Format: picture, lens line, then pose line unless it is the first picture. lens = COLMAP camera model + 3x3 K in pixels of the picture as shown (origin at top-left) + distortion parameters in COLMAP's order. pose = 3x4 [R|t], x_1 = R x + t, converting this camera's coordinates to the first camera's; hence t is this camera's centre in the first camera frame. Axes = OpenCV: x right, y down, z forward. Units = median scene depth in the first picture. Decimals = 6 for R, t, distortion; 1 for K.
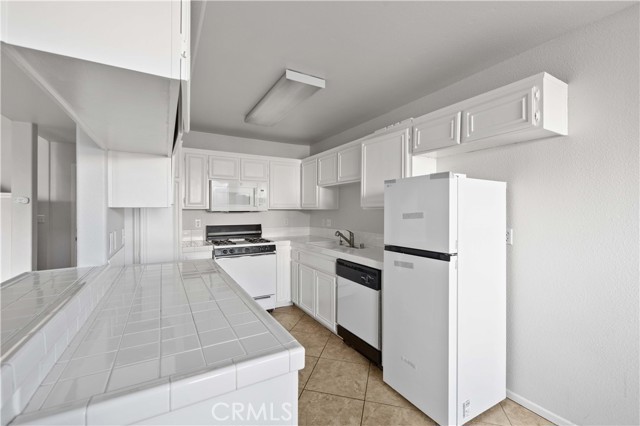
lens RADIAL K [[276.0, 0, 318.7], [0, 276.0, 212.4], [0, 0, 1]] dist [-0.002150, -0.000002]
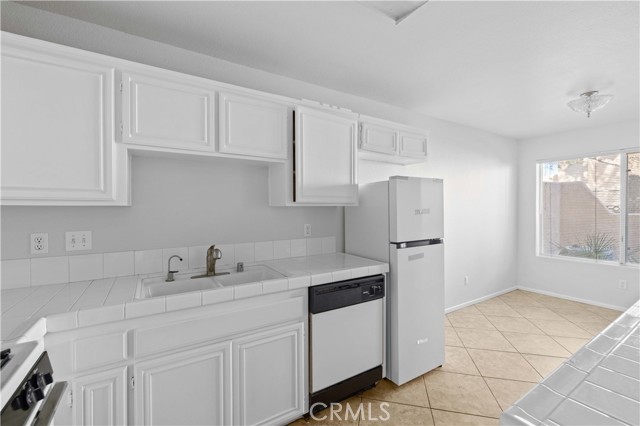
lens RADIAL K [[276.0, 0, 321.0], [0, 276.0, 207.5], [0, 0, 1]] dist [-0.002150, -0.000002]
pose [[-0.051994, -0.008848, 0.998608, -0.603163], [0.007407, 0.999930, 0.009246, -0.014636], [-0.998620, 0.007877, -0.051925, 1.135141]]
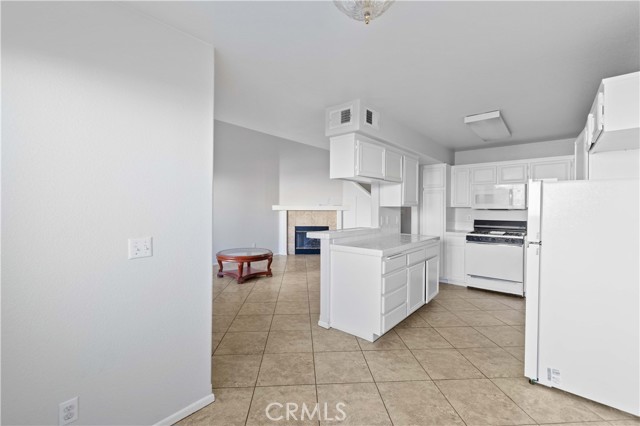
lens RADIAL K [[276.0, 0, 318.0], [0, 276.0, 213.5], [0, 0, 1]] dist [-0.002150, -0.000002]
pose [[0.338700, 0.015925, -0.940760, 0.913631], [-0.002760, 0.999869, 0.015932, -0.001461], [0.940890, -0.002800, 0.338699, -0.257018]]
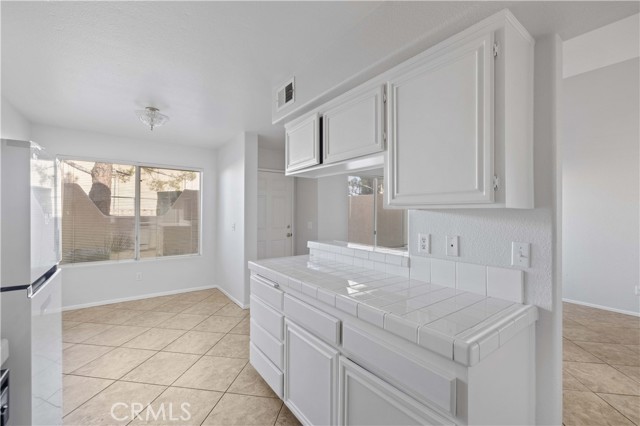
lens RADIAL K [[276.0, 0, 317.8], [0, 276.0, 209.9], [0, 0, 1]] dist [-0.002150, -0.000002]
pose [[-0.993732, -0.007769, -0.111523, -0.154052], [-0.008665, 0.999934, 0.007550, -0.020216], [0.111457, 0.008469, -0.993733, 1.303371]]
